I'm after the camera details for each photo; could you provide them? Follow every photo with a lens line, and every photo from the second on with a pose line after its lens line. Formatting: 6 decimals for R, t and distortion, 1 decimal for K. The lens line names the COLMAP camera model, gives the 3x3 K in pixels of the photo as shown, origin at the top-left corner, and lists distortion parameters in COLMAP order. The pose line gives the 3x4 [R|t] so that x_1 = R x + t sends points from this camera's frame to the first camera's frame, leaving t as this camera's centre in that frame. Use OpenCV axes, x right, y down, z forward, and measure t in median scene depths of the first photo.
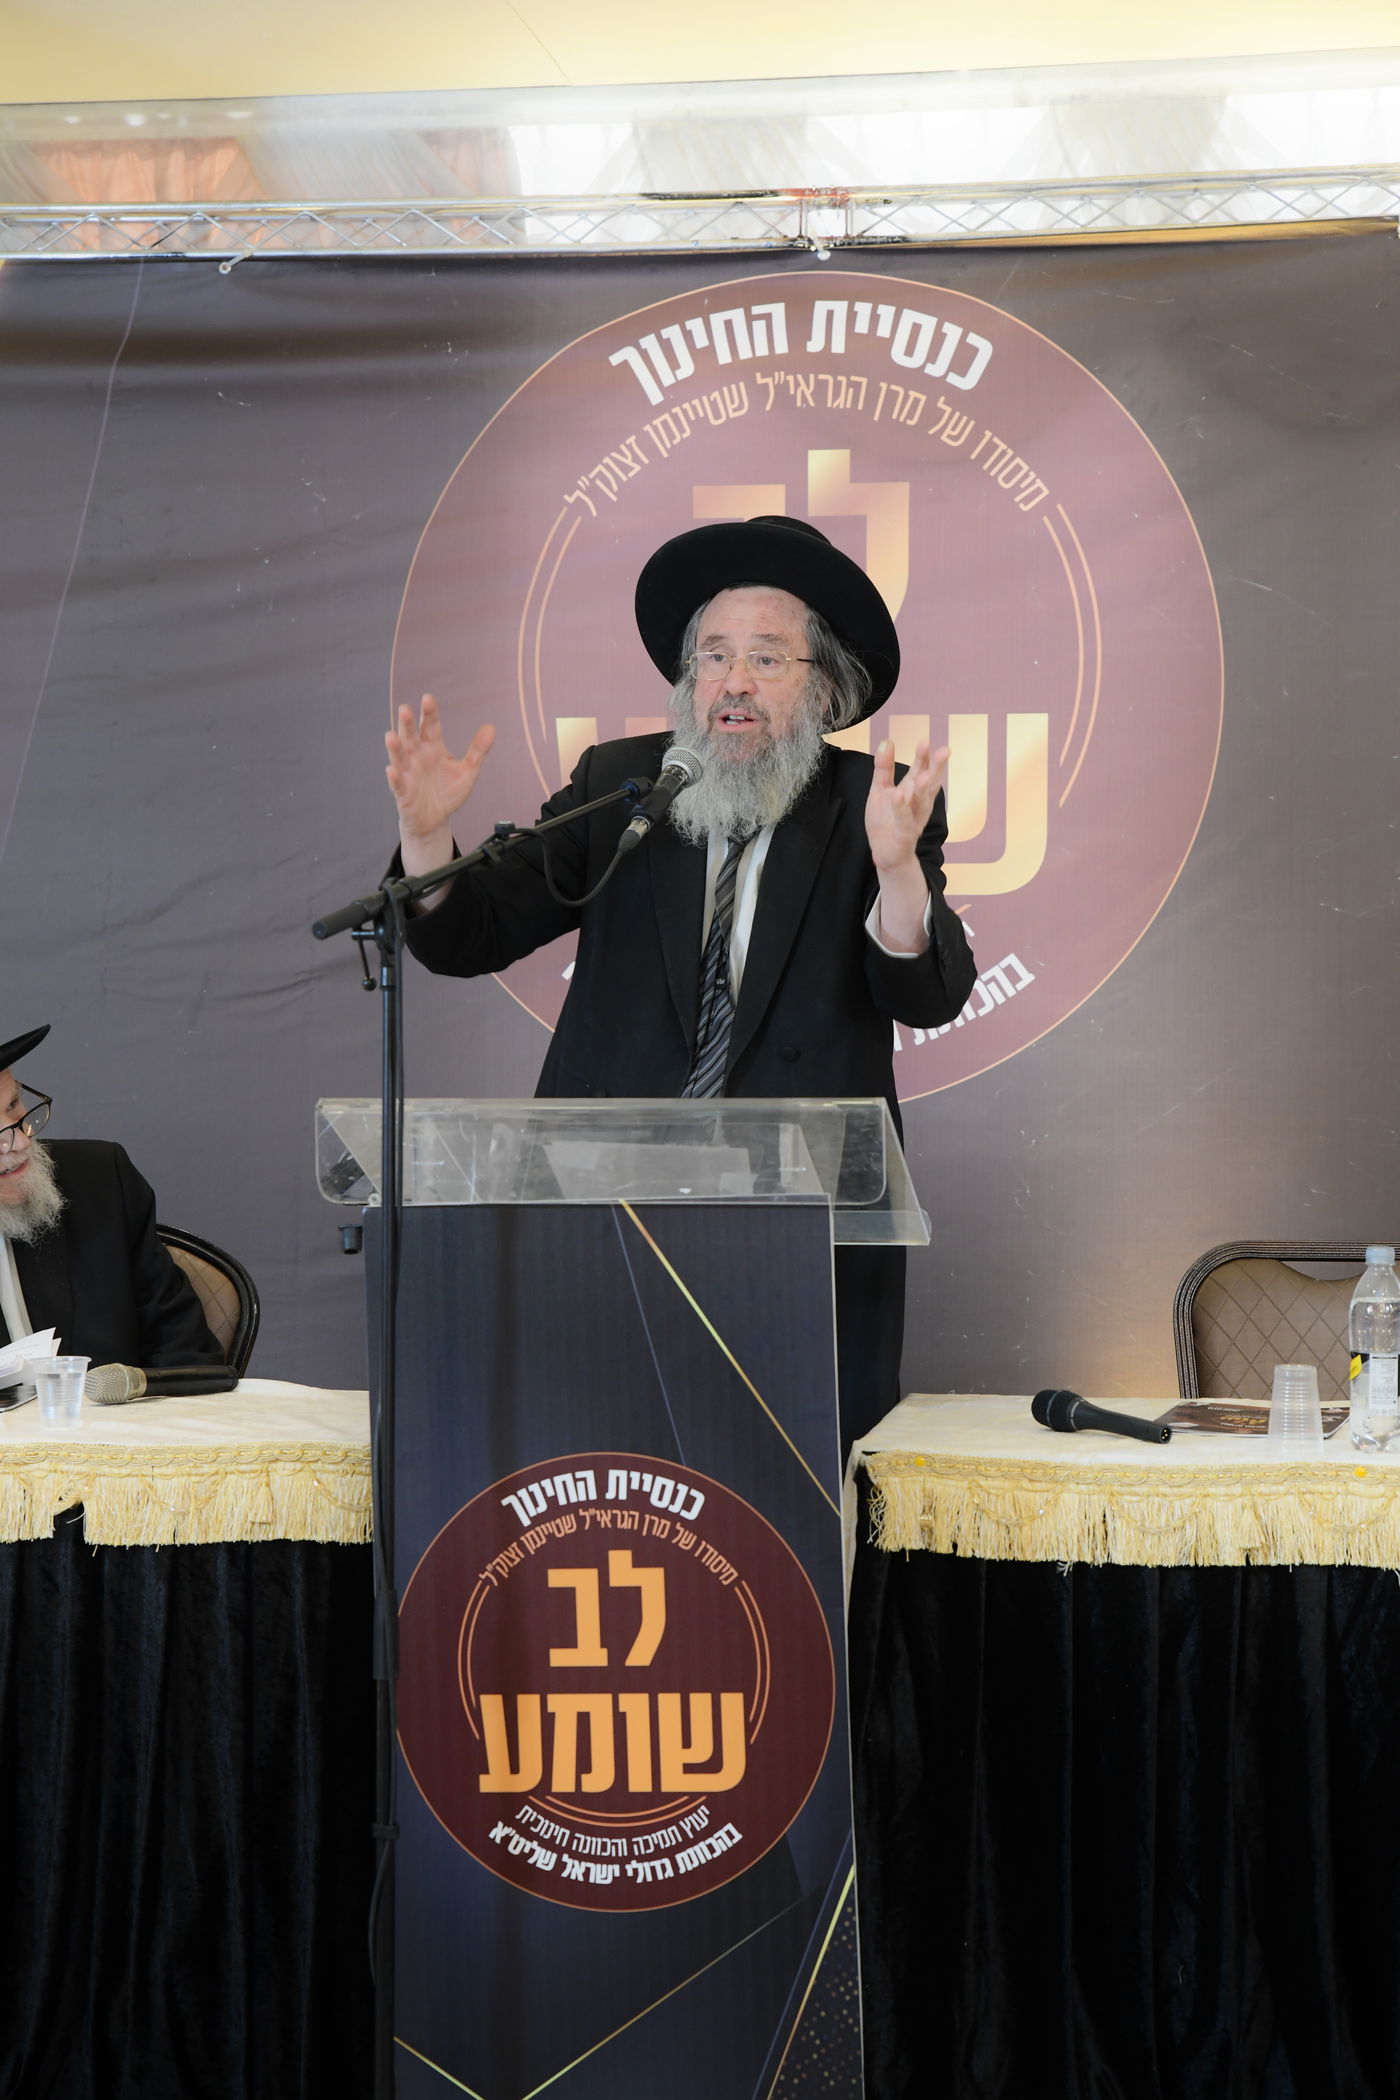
lens RADIAL K [[4101.9, 0, 700.0], [0, 4101.9, 1050.0], [0, 0, 1]] dist [0.246371, 0.521876]
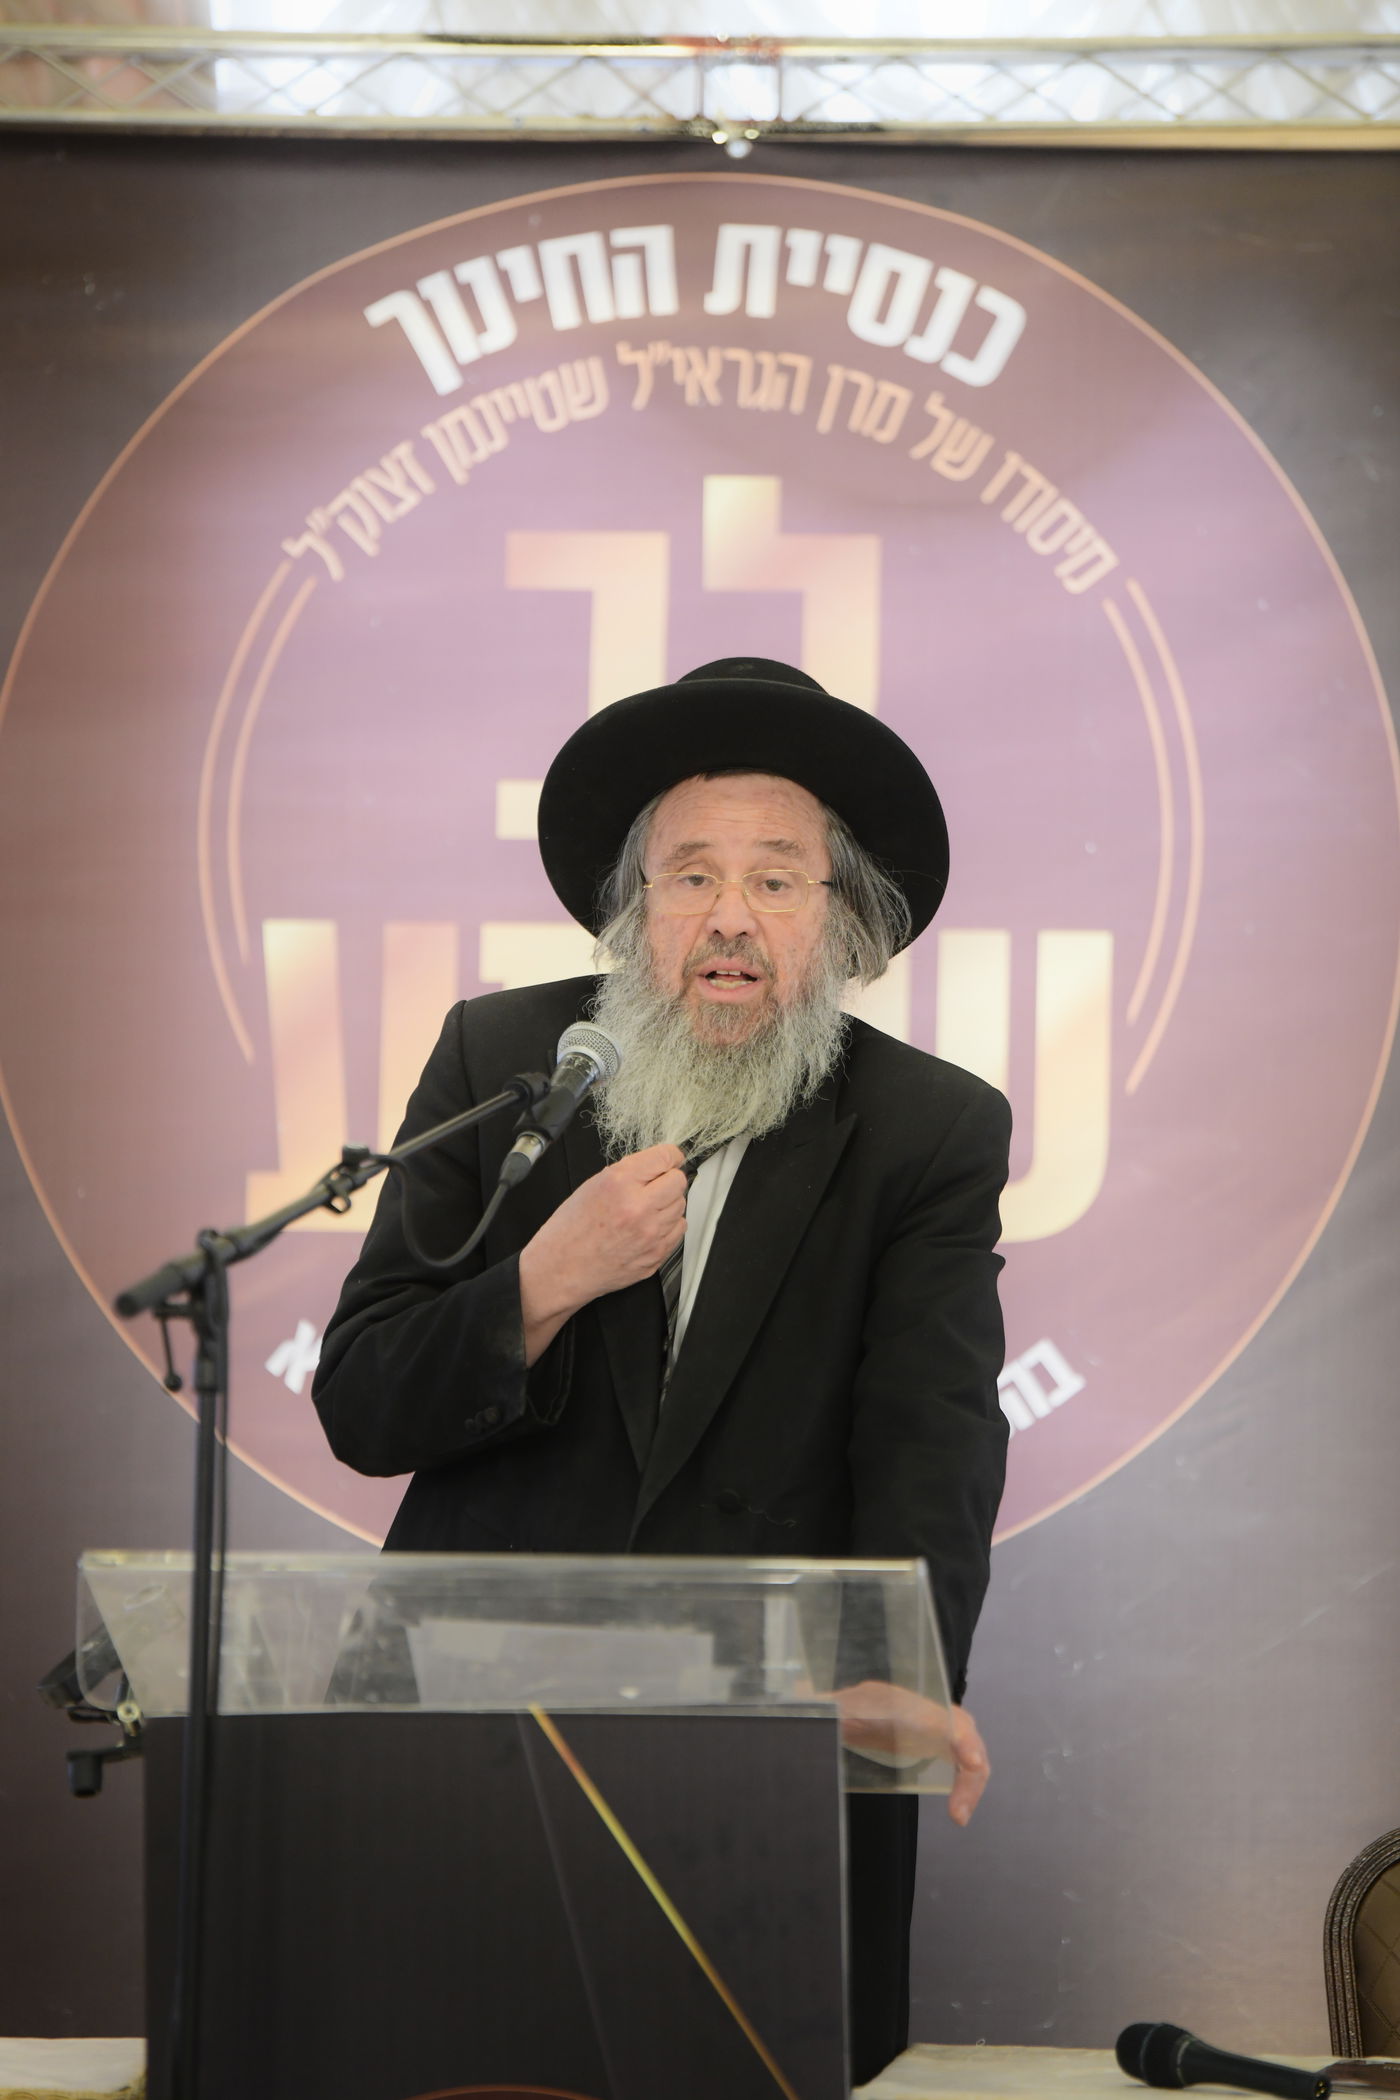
lens RADIAL K [[10487.3, 0, 700.0], [0, 10487.3, 1050.0], [0, 0, 1]] dist [1.029929, 7.044073]
pose [[0.997888, 0.017478, 0.062560, -0.086939], [-0.014535, 0.998780, -0.047201, 0.008296], [-0.063308, 0.046192, 0.996924, -0.632637]]
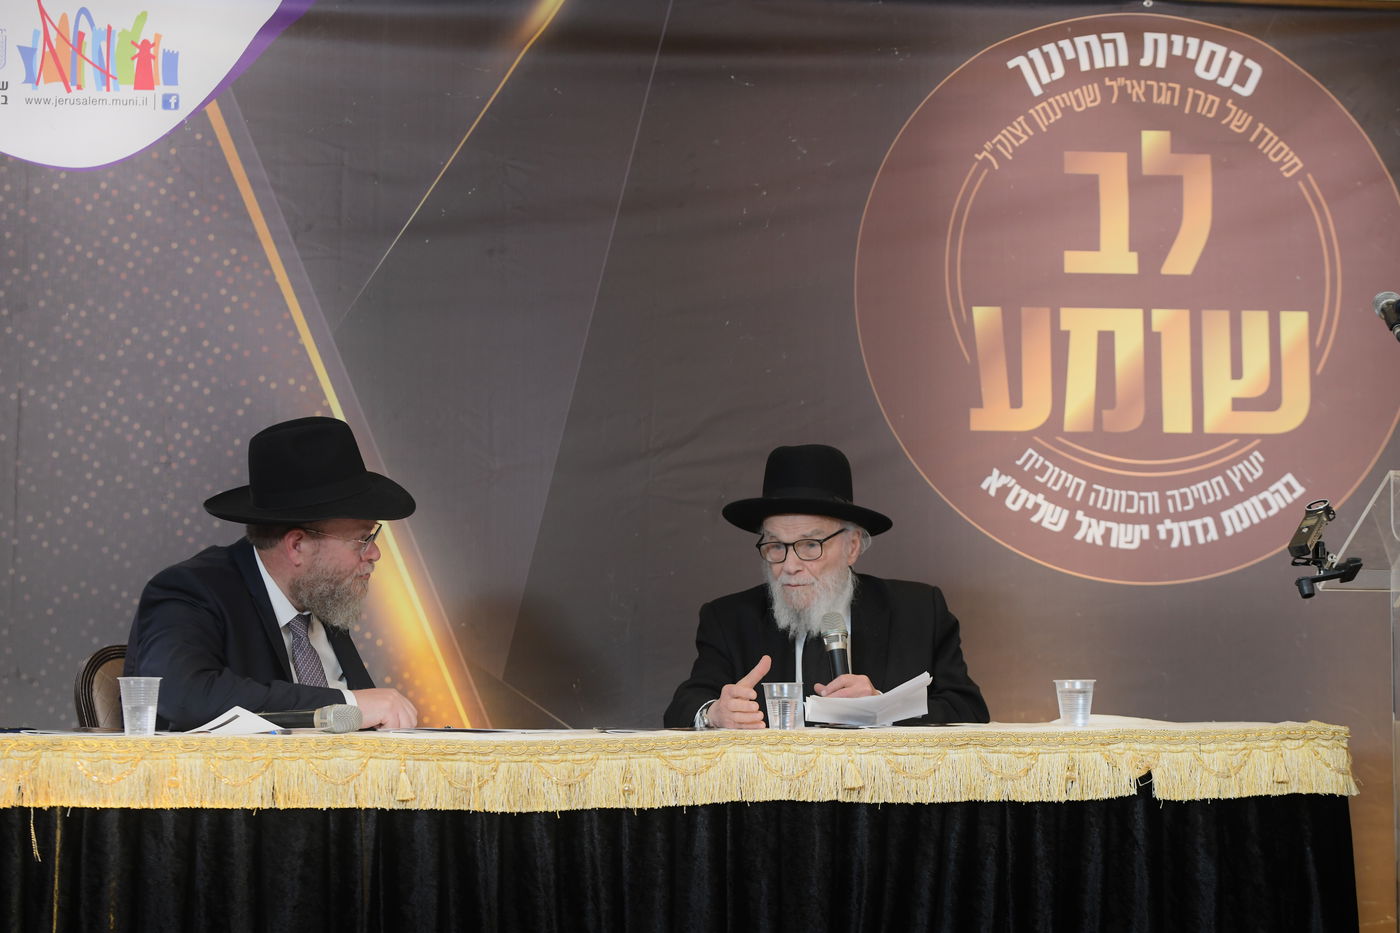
lens RADIAL K [[2949.1, 0, 700.0], [0, 2949.1, 466.5], [0, 0, 1]] dist [-0.086713, 0.292086]
pose [[0.967443, 0.017511, 0.252483, -0.503047], [0.005907, 0.995769, -0.091699, 0.088420], [-0.253021, 0.090205, 0.963246, 0.059020]]
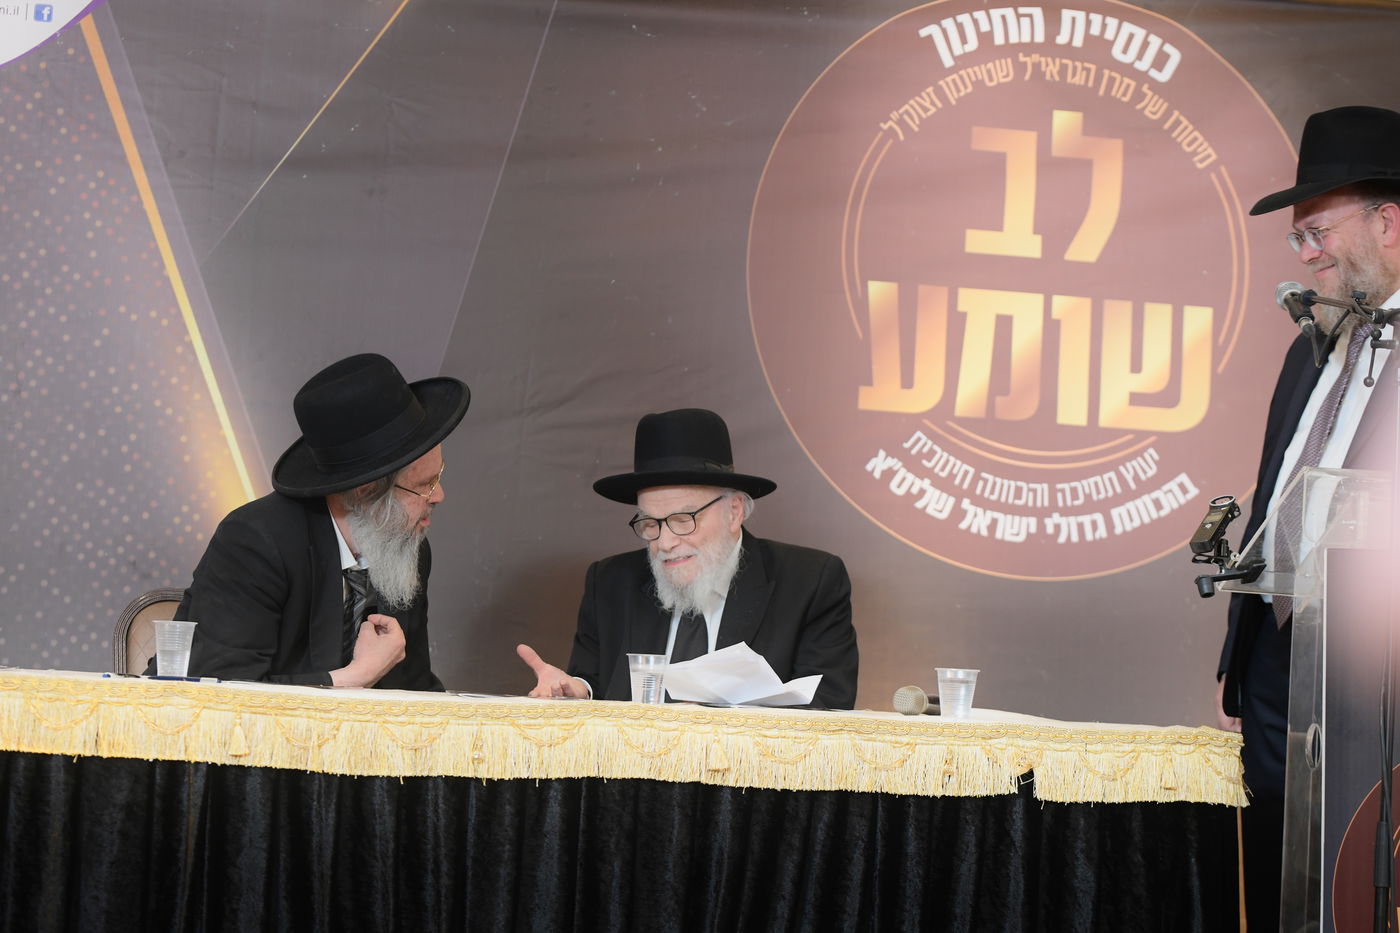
lens RADIAL K [[2932.2, 0, 700.0], [0, 2932.2, 466.5], [0, 0, 1]] dist [-0.102472, 0.417271]
pose [[0.953105, 0.074209, 0.293400, -0.486746], [-0.050175, 0.994801, -0.088619, 0.092219], [-0.298451, 0.069742, 0.951873, 0.118146]]
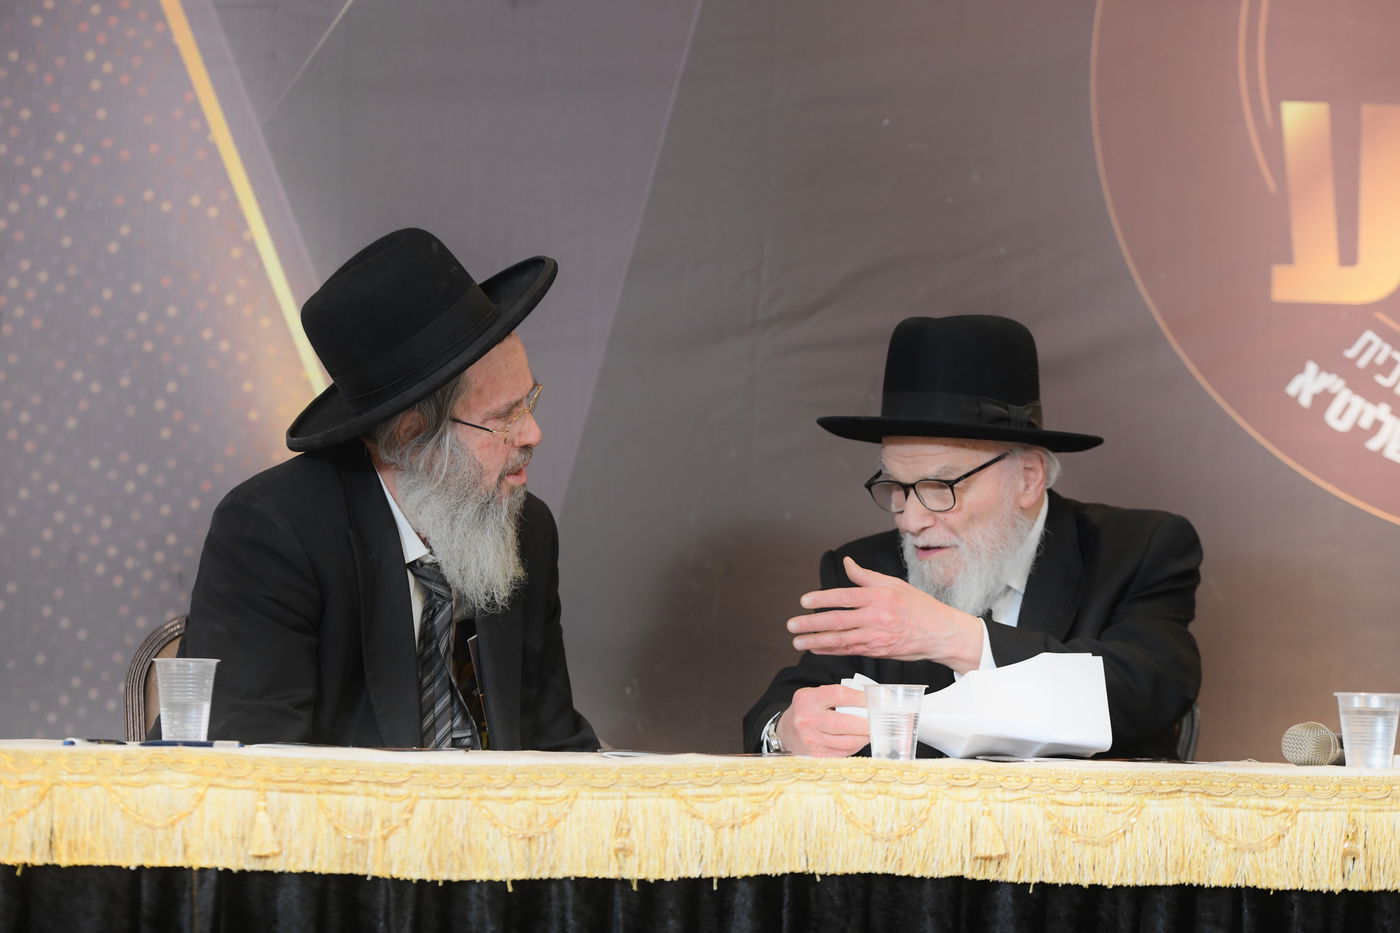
lens RADIAL K [[4443.1, 0, 700.0], [0, 4443.1, 466.5], [0, 0, 1]] dist [0.163856, 1.402717]
pose [[0.981919, 0.035300, 0.185982, -0.440407], [-0.022010, 0.997086, -0.073043, 0.093184], [-0.188018, 0.067629, 0.979834, 0.108180]]
